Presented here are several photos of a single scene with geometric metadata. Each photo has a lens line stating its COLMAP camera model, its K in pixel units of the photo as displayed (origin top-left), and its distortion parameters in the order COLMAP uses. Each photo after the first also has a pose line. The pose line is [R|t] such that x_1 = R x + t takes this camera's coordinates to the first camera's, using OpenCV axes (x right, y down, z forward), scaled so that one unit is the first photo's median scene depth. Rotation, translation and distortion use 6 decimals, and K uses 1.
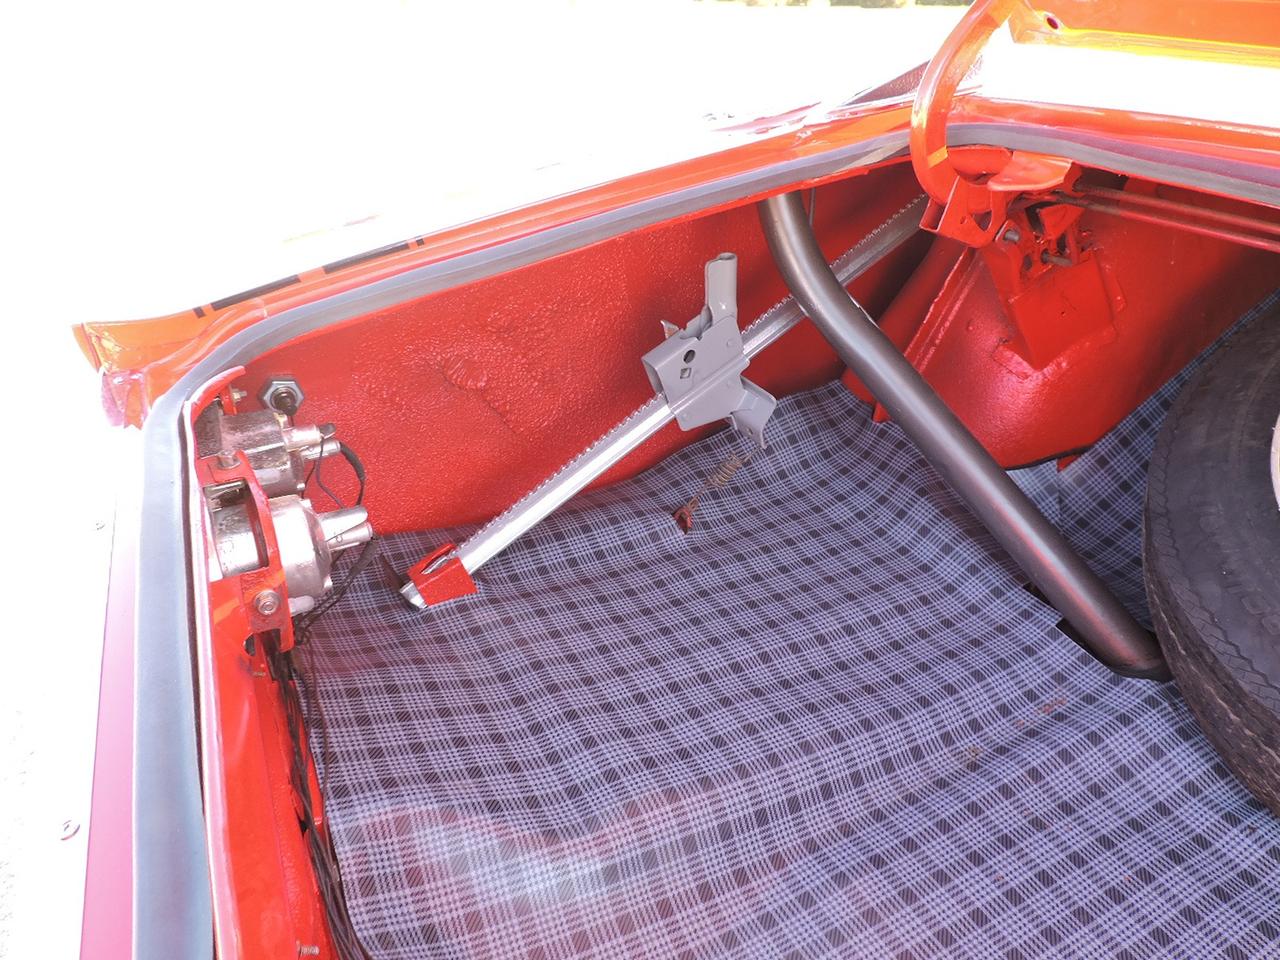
lens RADIAL K [[913.6, 0, 636.6], [0, 913.6, 480.3], [0, 0, 1]] dist [-0.031939, 0.019307]
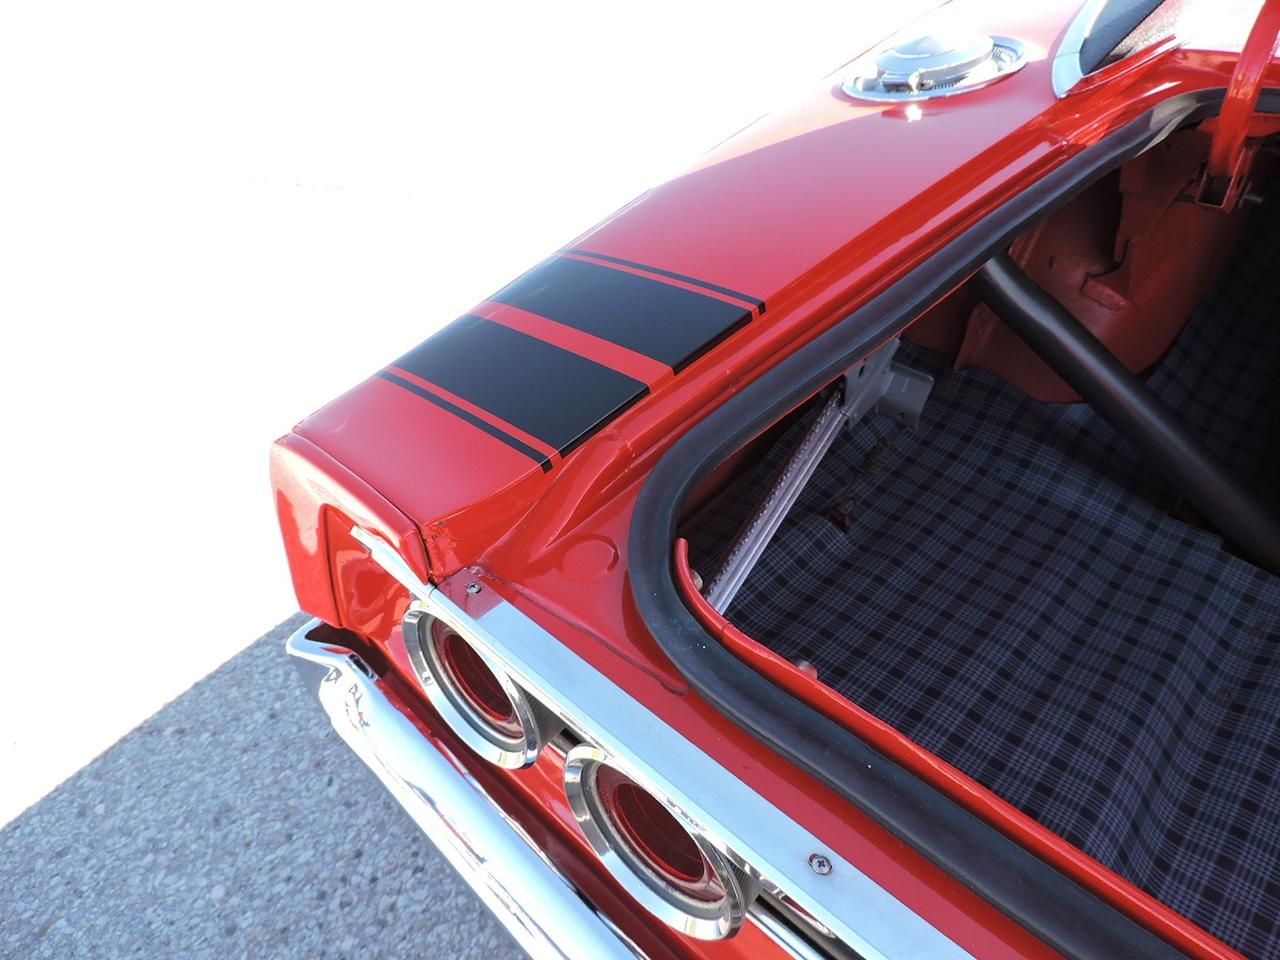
lens RADIAL K [[913.6, 0, 642.5], [0, 913.6, 479.7], [0, 0, 1]] dist [-0.031939, 0.019307]
pose [[0.932203, -0.215491, 0.290796, -0.438759], [0.178673, 0.972707, 0.148042, -0.187148], [-0.314761, -0.086048, 0.945263, 0.205666]]
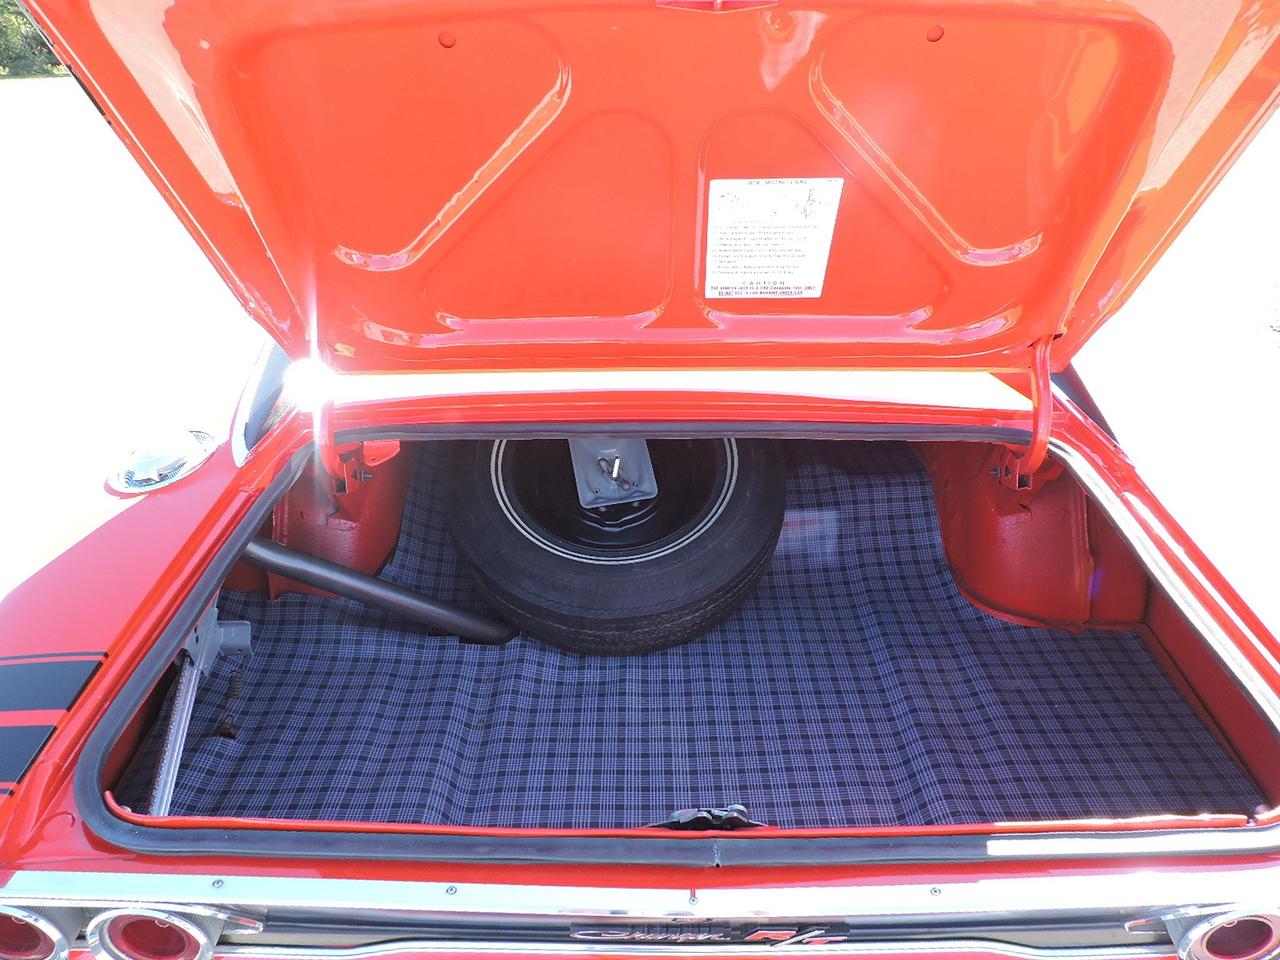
lens RADIAL K [[913.6, 0, 641.8], [0, 913.6, 492.1], [0, 0, 1]] dist [-0.031939, 0.019307]
pose [[0.455380, -0.422027, 0.783915, -0.636229], [0.453655, 0.867618, 0.203558, -0.289927], [-0.766045, 0.262931, 0.586551, -0.402577]]
